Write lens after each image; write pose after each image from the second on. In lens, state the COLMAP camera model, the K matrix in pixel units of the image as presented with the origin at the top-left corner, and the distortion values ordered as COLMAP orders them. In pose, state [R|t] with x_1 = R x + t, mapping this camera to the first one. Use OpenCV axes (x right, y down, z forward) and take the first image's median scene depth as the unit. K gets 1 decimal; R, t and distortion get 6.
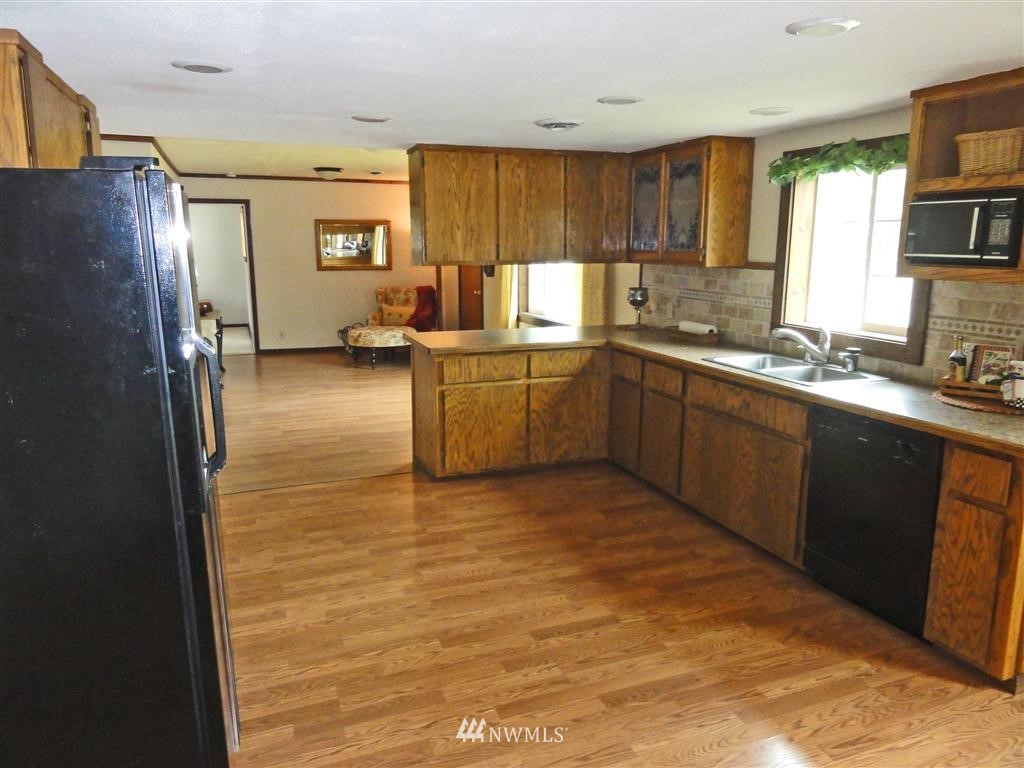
lens RADIAL K [[717.7, 0, 512.0], [0, 717.7, 384.0], [0, 0, 1]] dist [-0.007351, 0.000079]
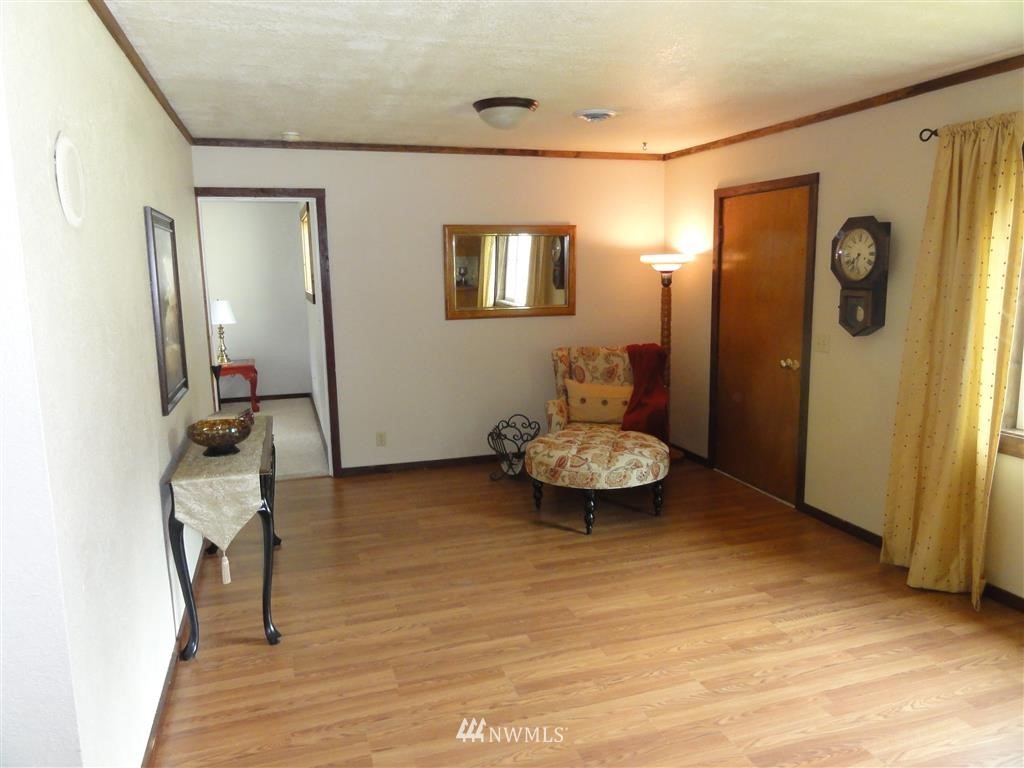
lens RADIAL K [[717.7, 0, 512.0], [0, 717.7, 384.0], [0, 0, 1]] dist [-0.007351, 0.000079]
pose [[0.998239, -0.014759, -0.057452, -0.192423], [0.012910, 0.999391, -0.032419, -0.092660], [0.057896, 0.031620, 0.997822, 0.468650]]
